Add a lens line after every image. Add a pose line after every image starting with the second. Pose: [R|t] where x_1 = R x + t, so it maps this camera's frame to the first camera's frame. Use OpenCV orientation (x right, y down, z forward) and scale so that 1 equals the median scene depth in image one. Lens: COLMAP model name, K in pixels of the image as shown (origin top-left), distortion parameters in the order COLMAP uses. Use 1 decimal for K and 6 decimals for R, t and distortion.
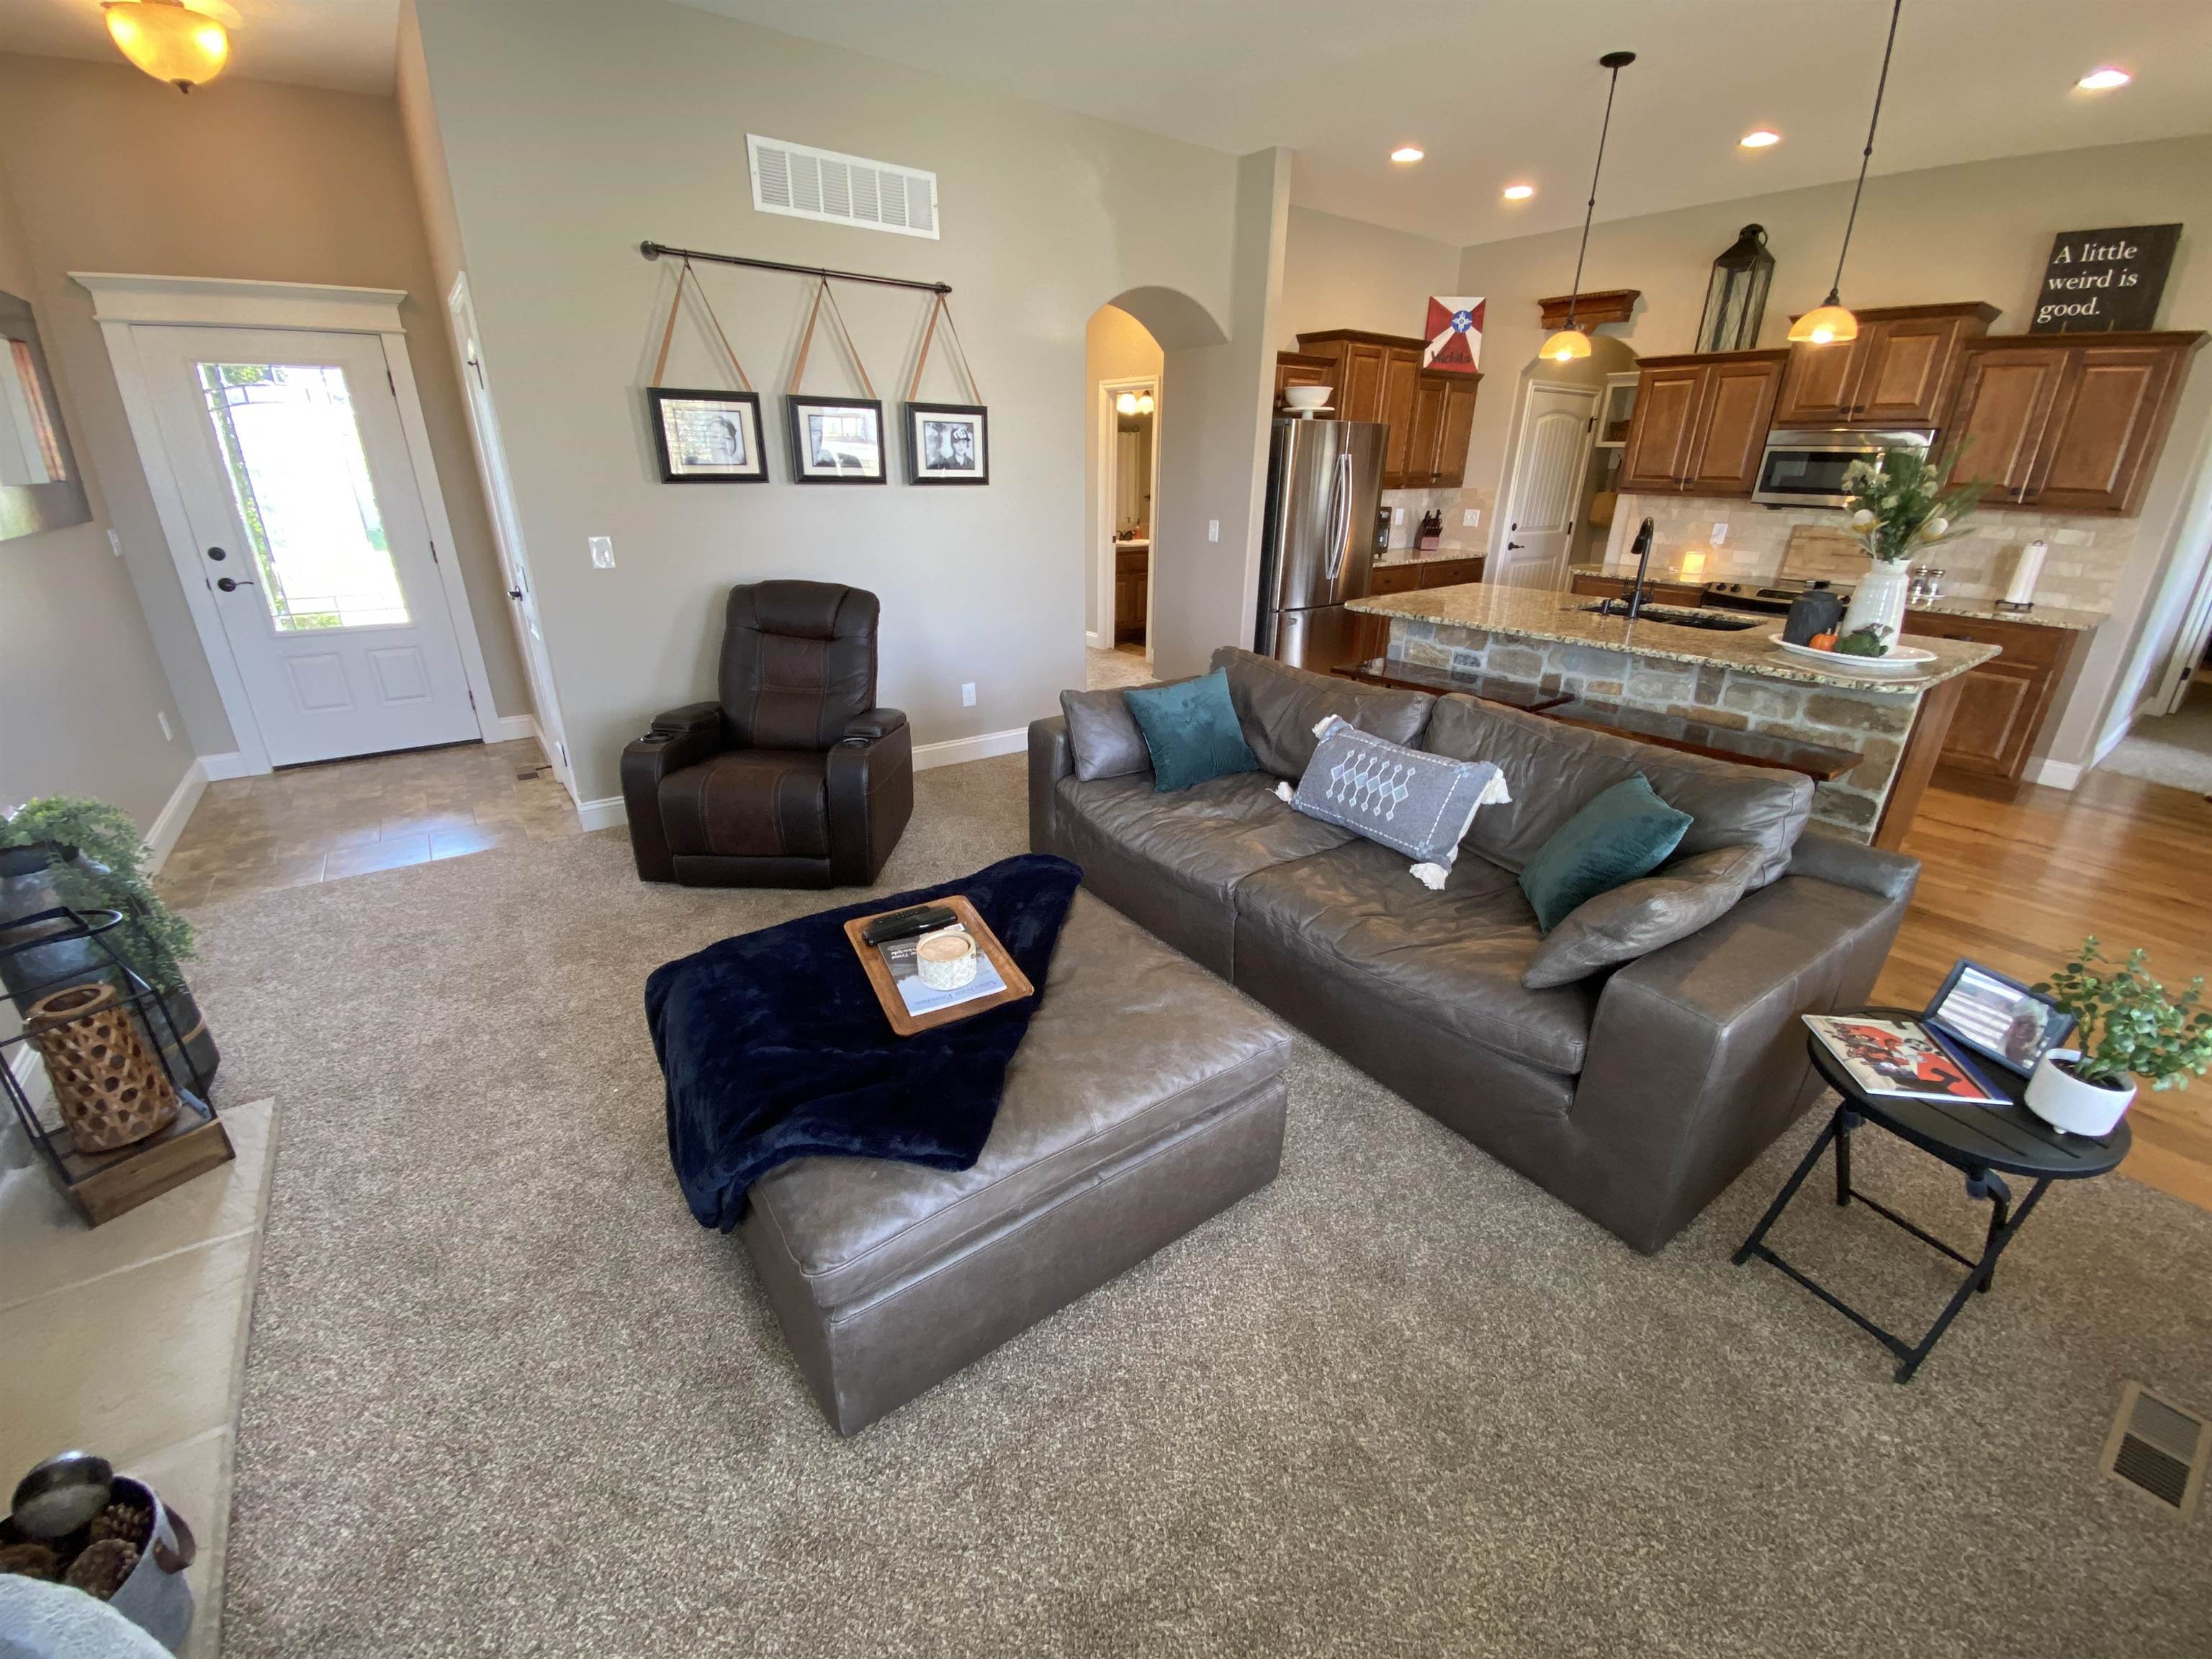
lens RADIAL K [[887.5, 0, 1103.6], [0, 887.5, 820.1], [0, 0, 1]] dist [0.021016, -0.019088]
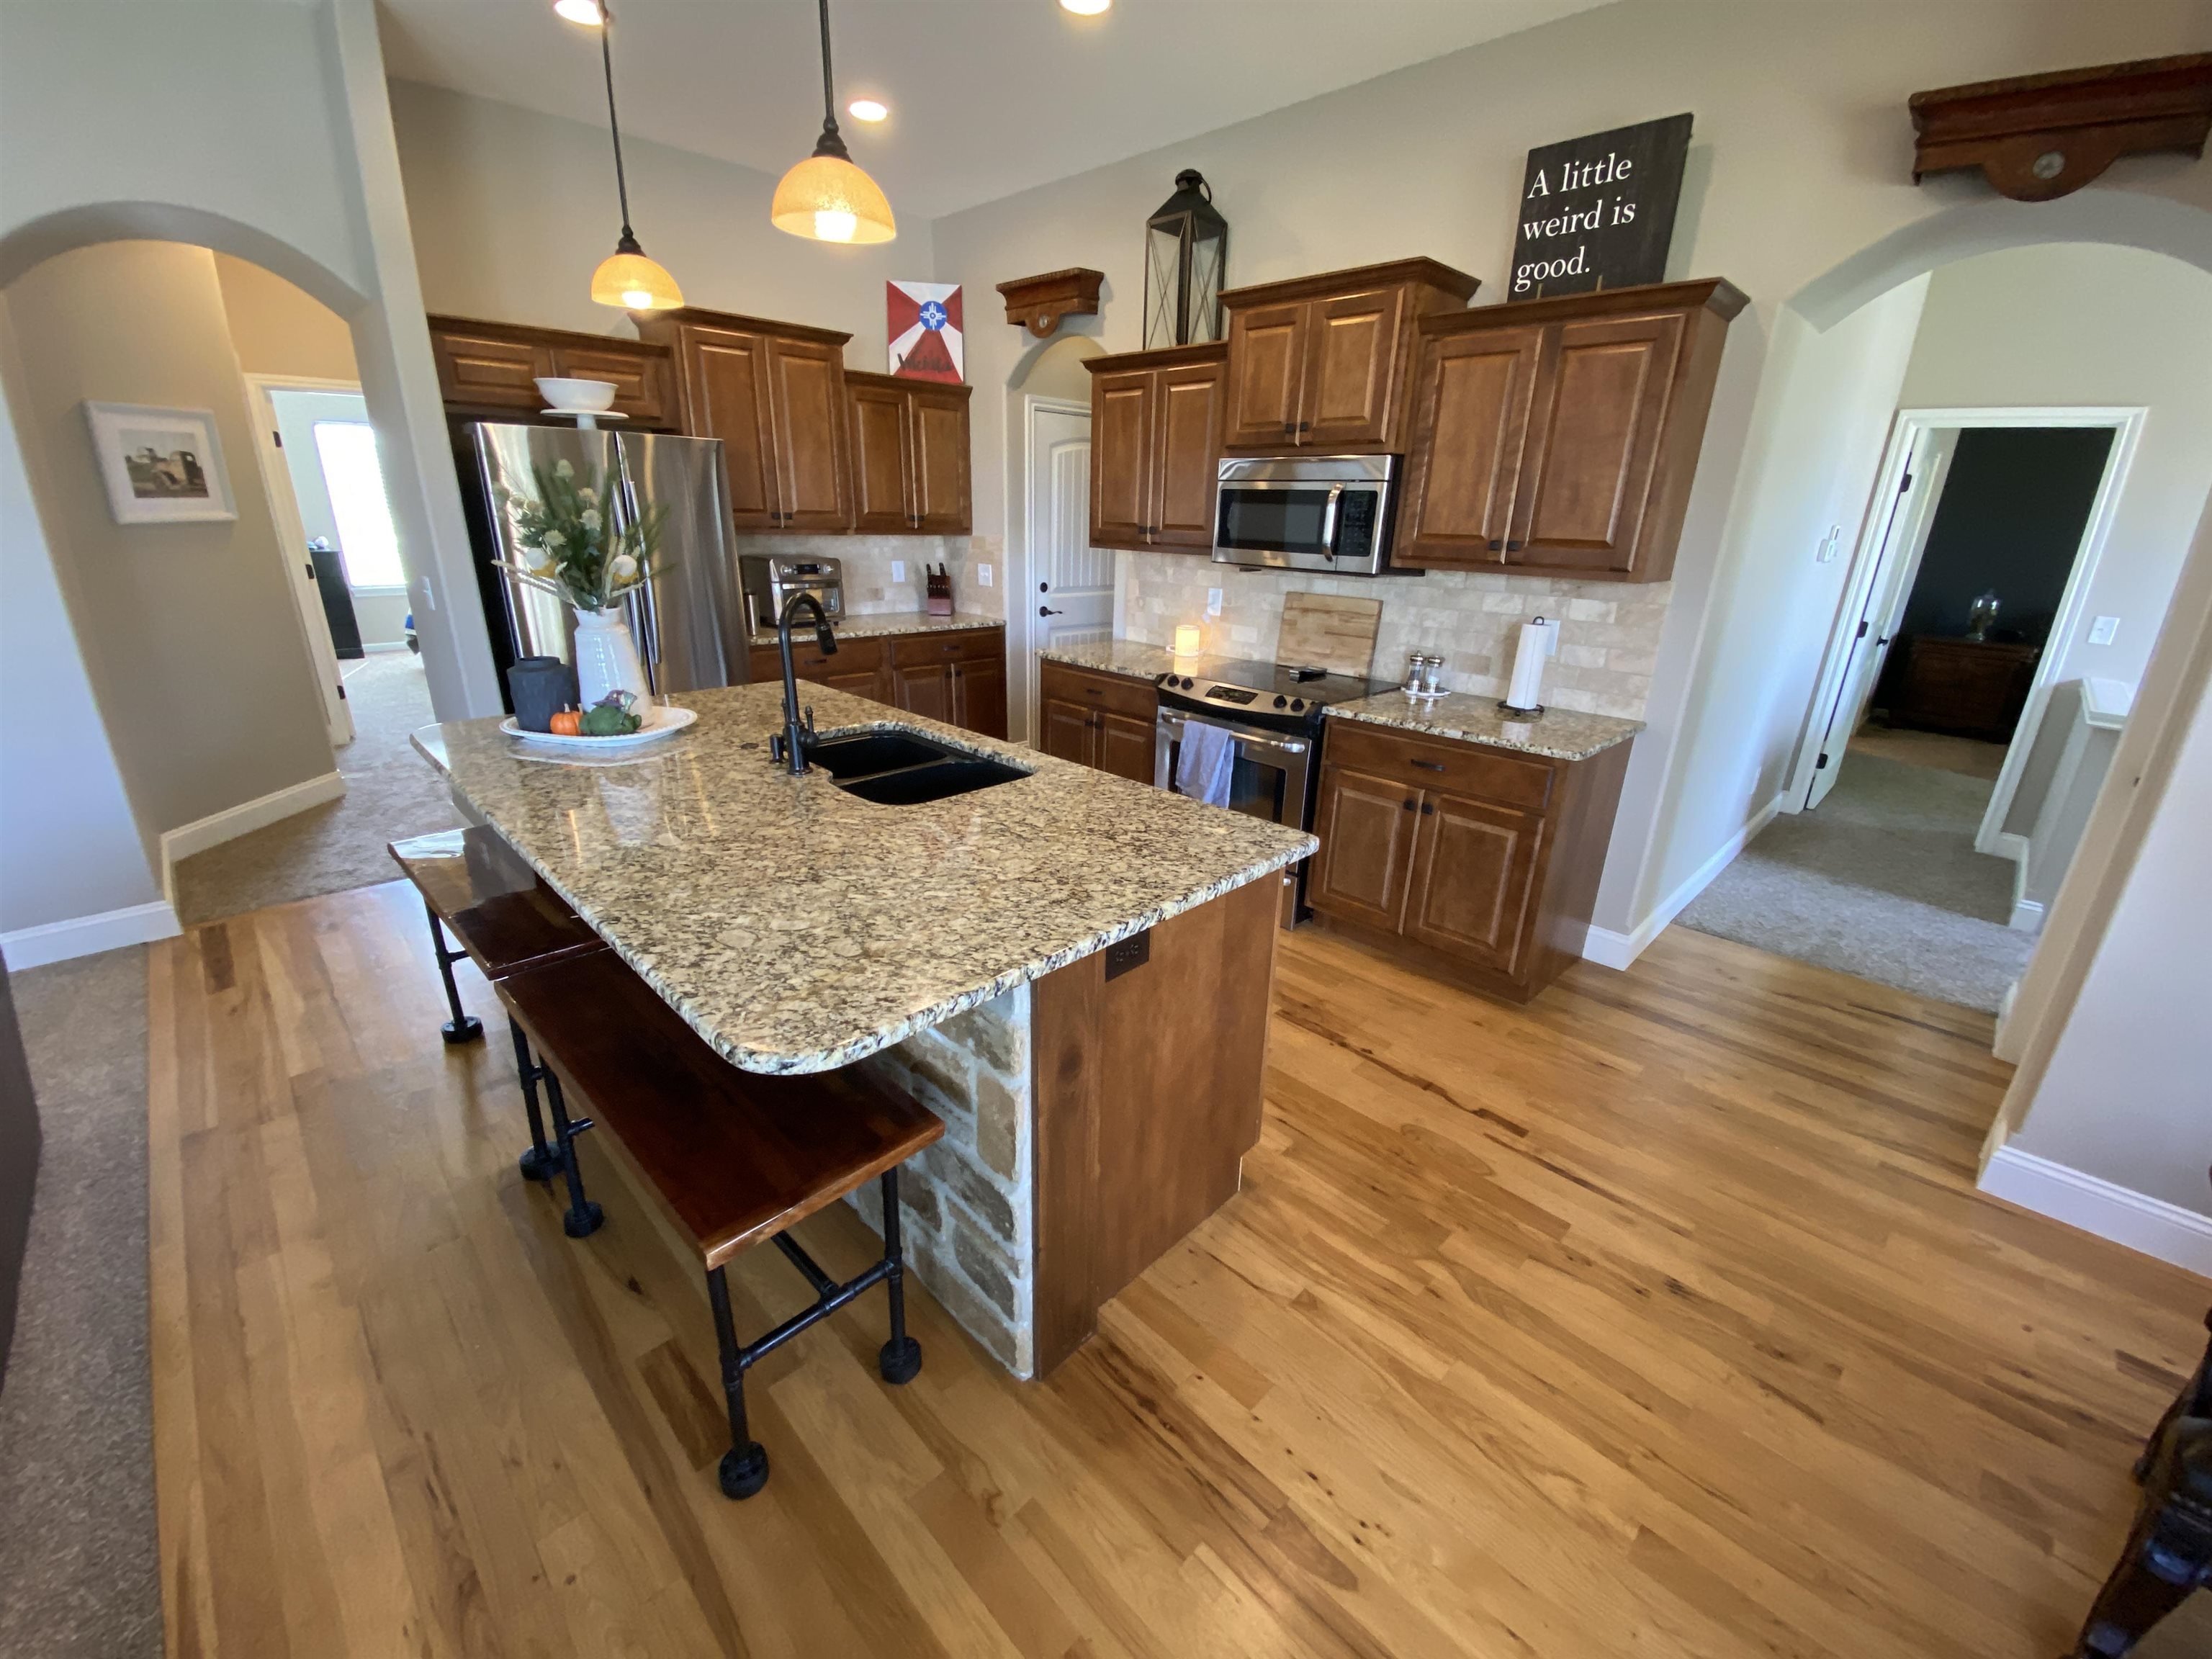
lens RADIAL K [[887.8, 0, 1100.1], [0, 887.8, 824.3], [0, 0, 1]] dist [0.047311, -0.041404]
pose [[0.989177, -0.037844, 0.141761, 0.569359], [0.043320, 0.998422, -0.035745, -0.135127], [-0.140185, 0.041499, 0.989255, 0.343034]]
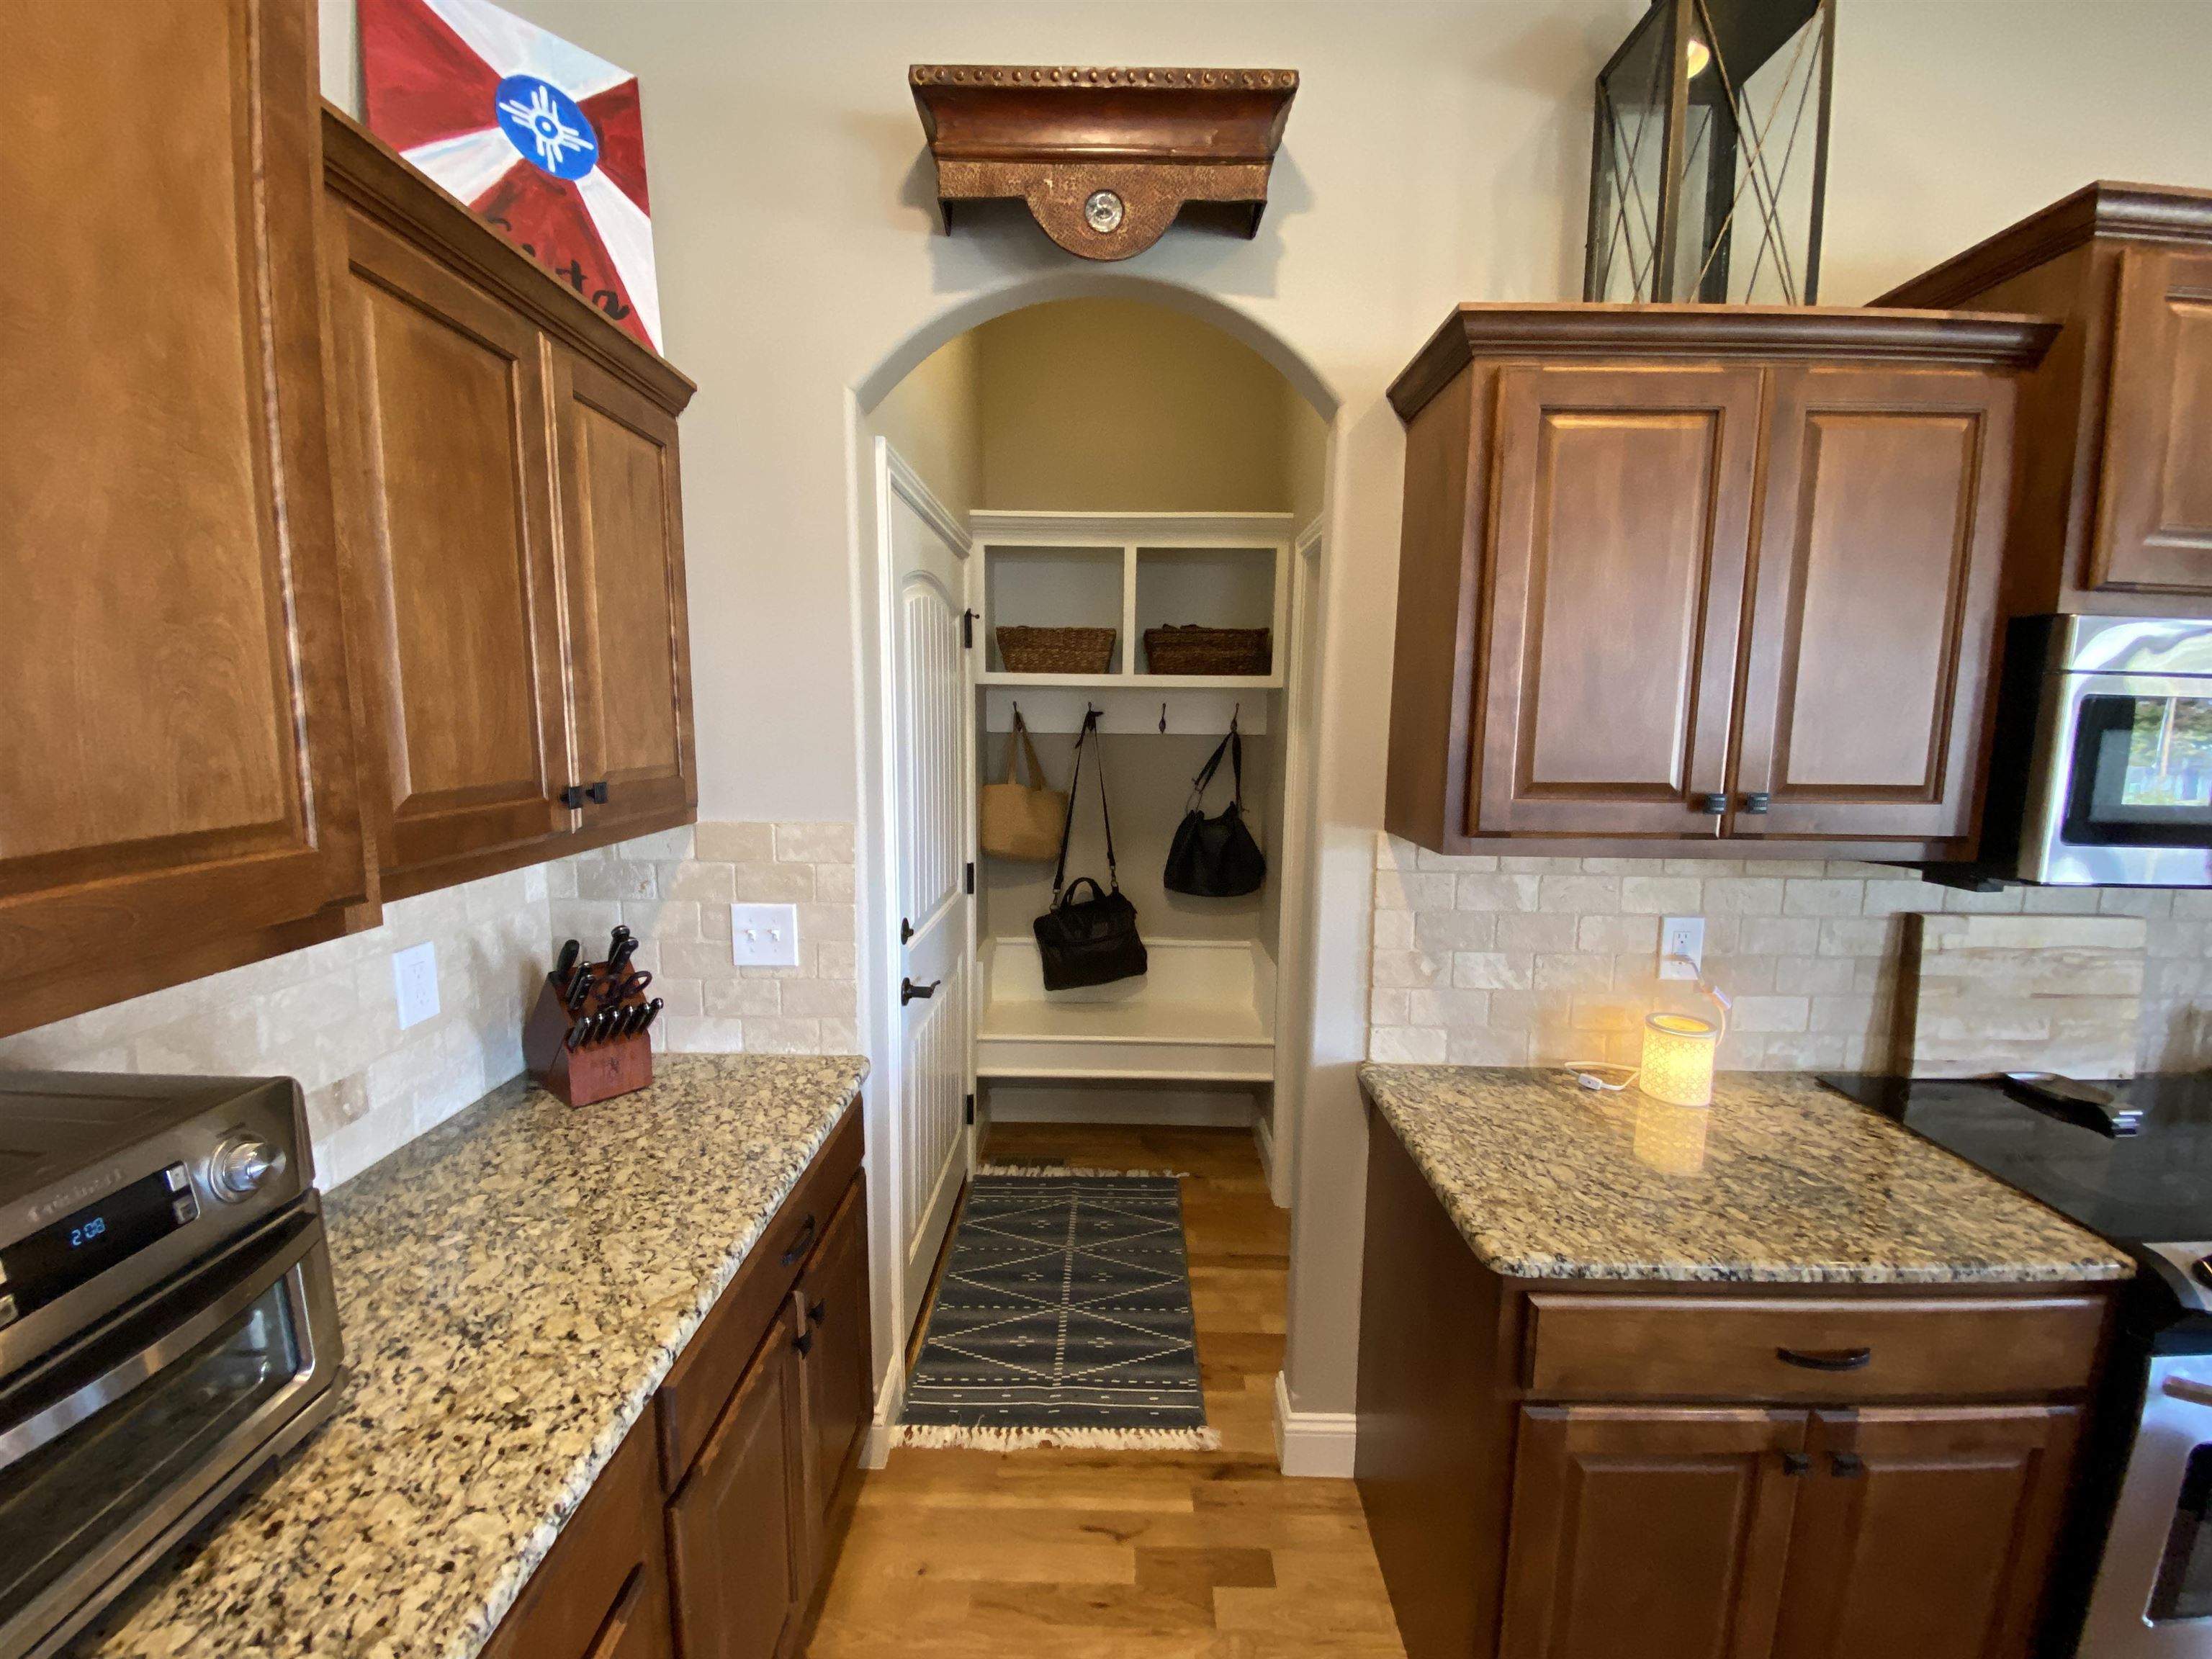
lens RADIAL K [[887.5, 0, 1103.6], [0, 887.5, 820.1], [0, 0, 1]] dist [0.021016, -0.019088]
pose [[0.598936, -0.111513, 0.792995, 0.398285], [0.298805, 0.949858, -0.092111, -0.460967], [-0.742961, 0.292120, 0.602225, 1.116292]]
